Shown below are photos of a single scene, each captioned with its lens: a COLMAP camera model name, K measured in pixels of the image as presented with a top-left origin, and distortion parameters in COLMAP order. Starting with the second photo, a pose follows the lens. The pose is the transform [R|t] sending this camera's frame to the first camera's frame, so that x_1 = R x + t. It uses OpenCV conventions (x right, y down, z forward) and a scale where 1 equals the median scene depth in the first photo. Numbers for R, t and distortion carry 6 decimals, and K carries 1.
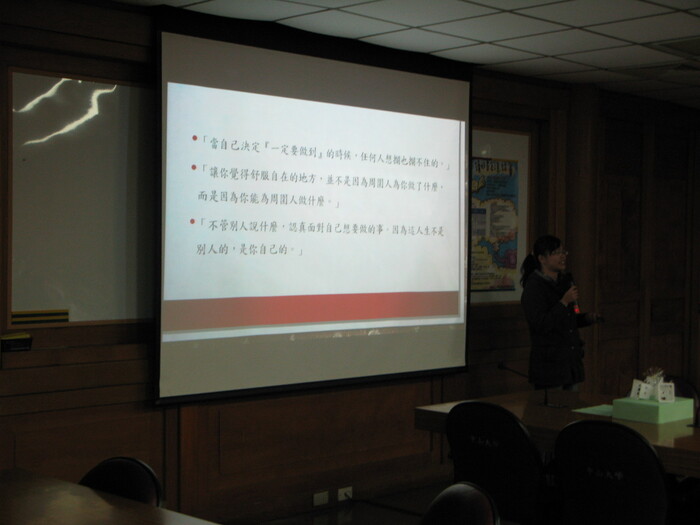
lens RADIAL K [[1183.9, 0, 350.0], [0, 1183.9, 262.5], [0, 0, 1]] dist [-0.020503, 0.004648]
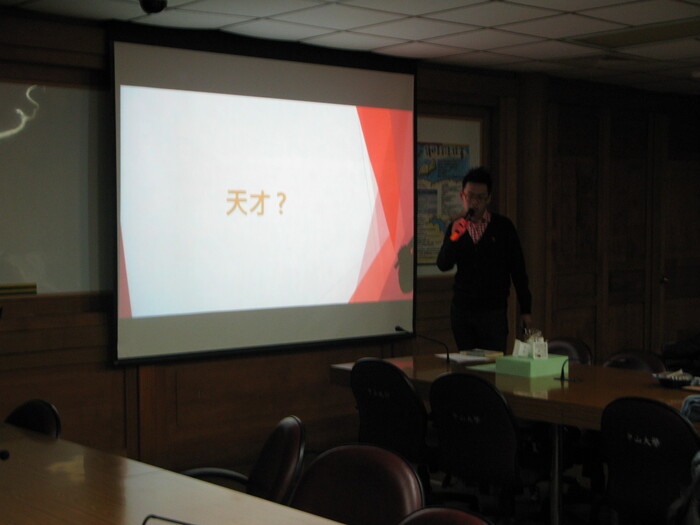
lens RADIAL K [[1183.9, 0, 350.0], [0, 1183.9, 262.5], [0, 0, 1]] dist [-0.020503, 0.004648]
pose [[0.997965, -0.010208, -0.062942, 0.109196], [0.011427, 0.999753, 0.019041, 0.000359], [0.062733, -0.019722, 0.997835, -0.108151]]
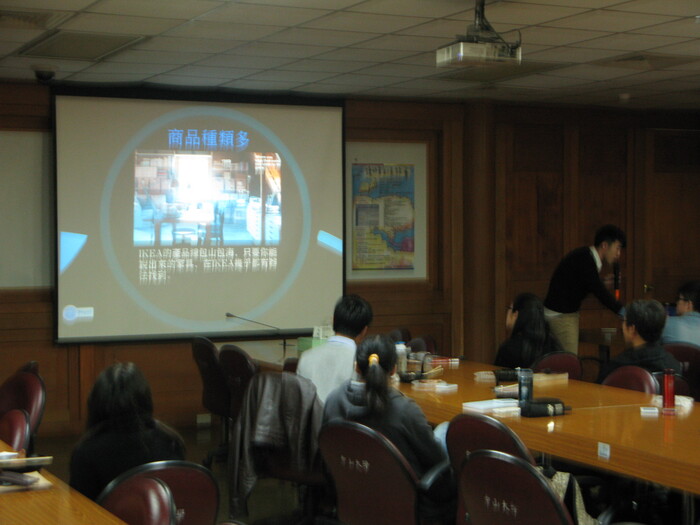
lens RADIAL K [[1377.3, 0, 350.0], [0, 1377.3, 262.5], [0, 0, 1]] dist [-0.074499, -0.220179]
pose [[0.950232, -0.009314, -0.311404, 0.574913], [0.009949, 0.999950, 0.000450, 0.016092], [0.311385, -0.003526, 0.950277, -0.424797]]
